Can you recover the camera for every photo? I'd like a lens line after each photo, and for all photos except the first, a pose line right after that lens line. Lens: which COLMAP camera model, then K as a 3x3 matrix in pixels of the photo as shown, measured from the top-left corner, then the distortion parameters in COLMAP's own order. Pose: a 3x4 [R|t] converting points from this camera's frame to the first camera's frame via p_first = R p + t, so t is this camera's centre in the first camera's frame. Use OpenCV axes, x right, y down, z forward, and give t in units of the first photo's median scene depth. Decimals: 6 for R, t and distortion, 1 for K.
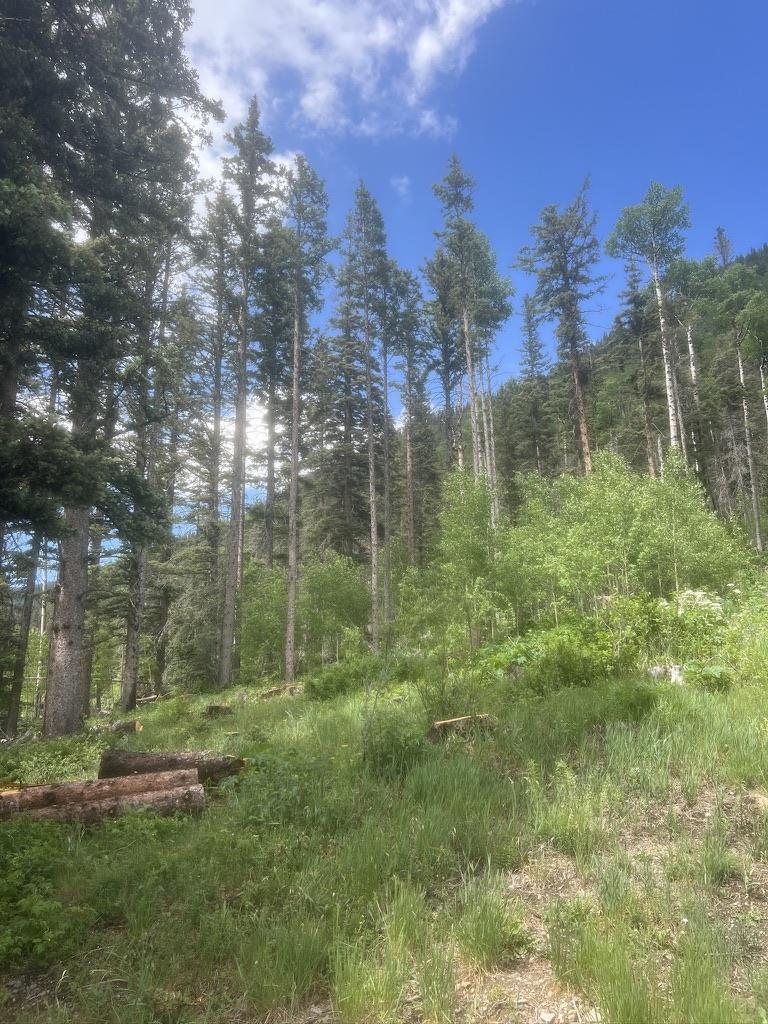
lens RADIAL K [[765.5, 0, 385.1], [0, 765.5, 518.5], [0, 0, 1]] dist [0.051556, -0.061431]
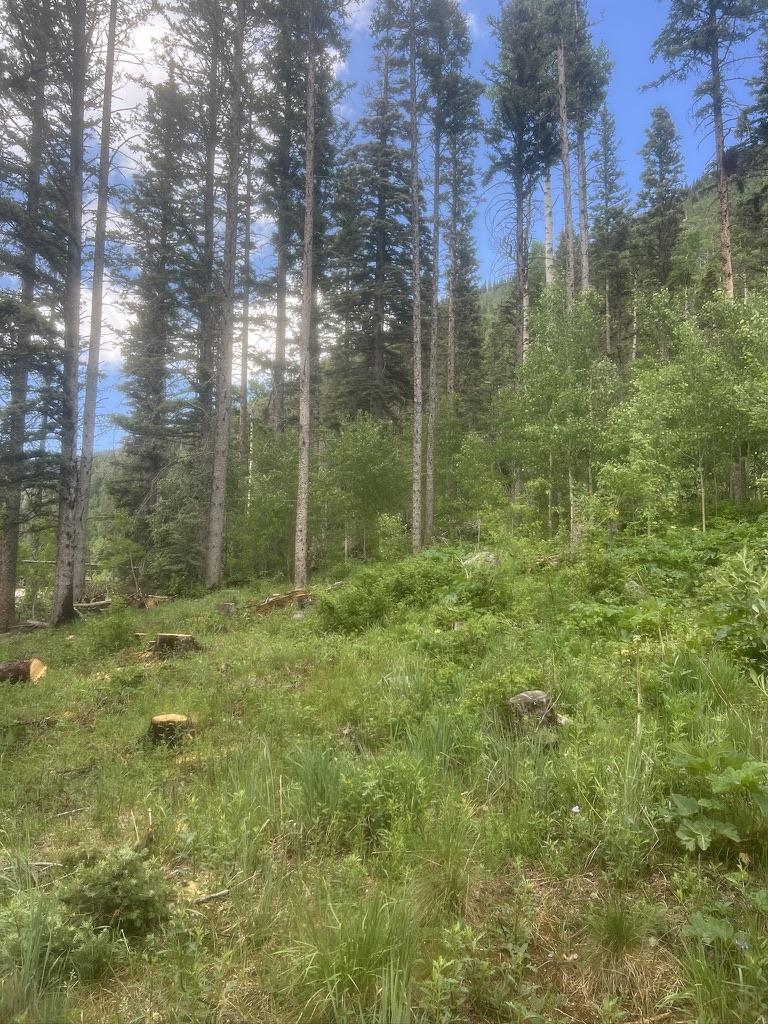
lens RADIAL K [[765.5, 0, 378.1], [0, 765.5, 519.9], [0, 0, 1]] dist [0.051556, -0.061431]
pose [[0.998969, 0.028705, -0.035161, -0.019296], [-0.023082, 0.988263, 0.151010, 0.029802], [0.039083, -0.150043, 0.987907, 0.214102]]
